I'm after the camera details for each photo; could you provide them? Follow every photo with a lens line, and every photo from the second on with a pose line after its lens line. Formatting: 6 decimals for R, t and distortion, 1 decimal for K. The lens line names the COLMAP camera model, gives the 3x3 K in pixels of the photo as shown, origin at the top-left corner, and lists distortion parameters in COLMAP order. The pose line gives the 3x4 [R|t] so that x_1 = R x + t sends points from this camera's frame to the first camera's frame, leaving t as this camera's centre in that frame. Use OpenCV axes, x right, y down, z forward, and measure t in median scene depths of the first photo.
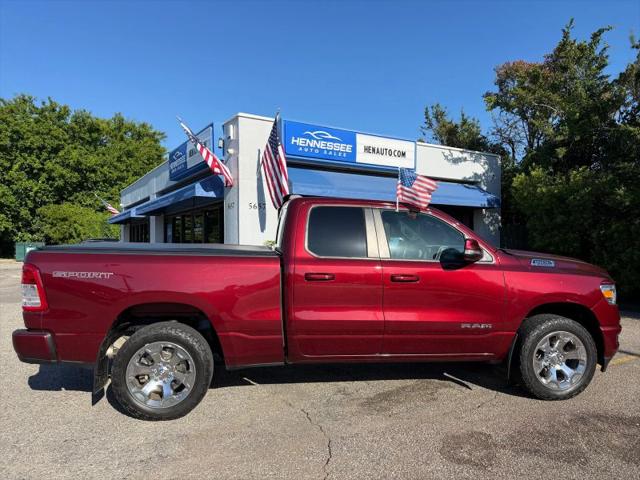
lens RADIAL K [[450.9, 0, 320.9], [0, 450.9, 241.8], [0, 0, 1]] dist [0.046315, -0.065353]
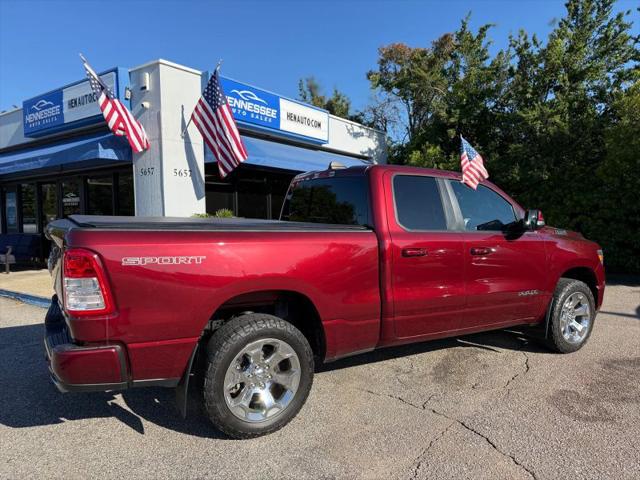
lens RADIAL K [[450.9, 0, 323.2], [0, 450.9, 243.9], [0, 0, 1]] dist [0.046315, -0.065353]
pose [[0.921698, -0.027542, 0.386930, -0.193549], [0.003083, 0.997965, 0.063692, 0.001181], [-0.387896, -0.057512, 0.919907, 0.083242]]
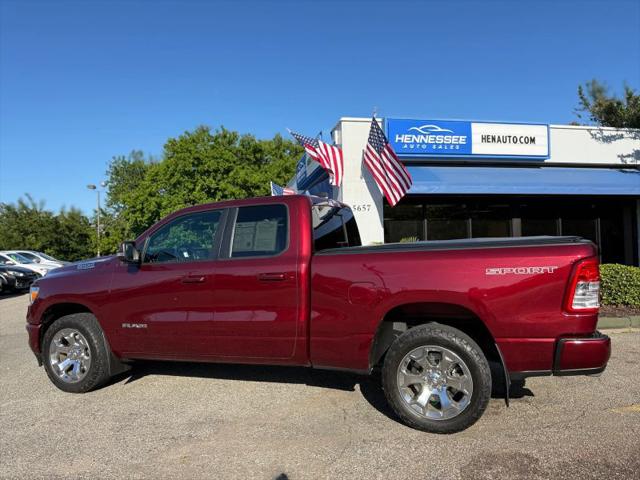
lens RADIAL K [[450.9, 0, 321.5], [0, 450.9, 245.0], [0, 0, 1]] dist [0.046315, -0.065353]
pose [[0.937824, -0.027017, -0.346058, 0.098079], [0.024824, 0.999634, -0.010768, 0.010179], [0.346222, 0.001508, 0.938151, 0.026246]]
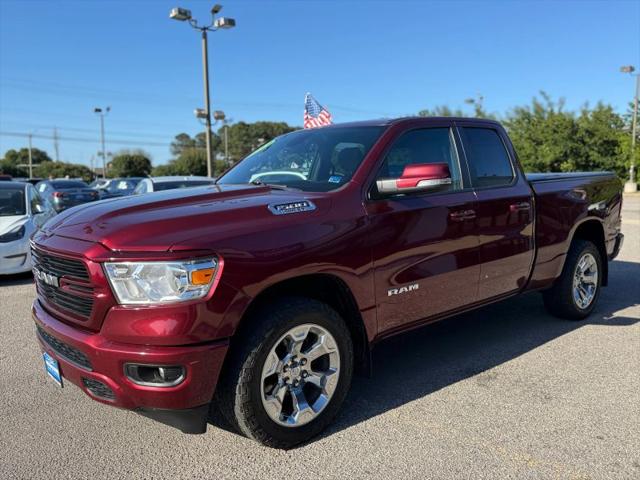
lens RADIAL K [[518.9, 0, 320.6], [0, 518.9, 244.9], [0, 0, 1]] dist [0.063572, -0.104781]
pose [[0.181801, 0.121446, -0.975807, -0.312404], [0.022550, 0.991568, 0.127609, 0.004429], [0.983077, -0.045204, 0.177529, 0.642305]]
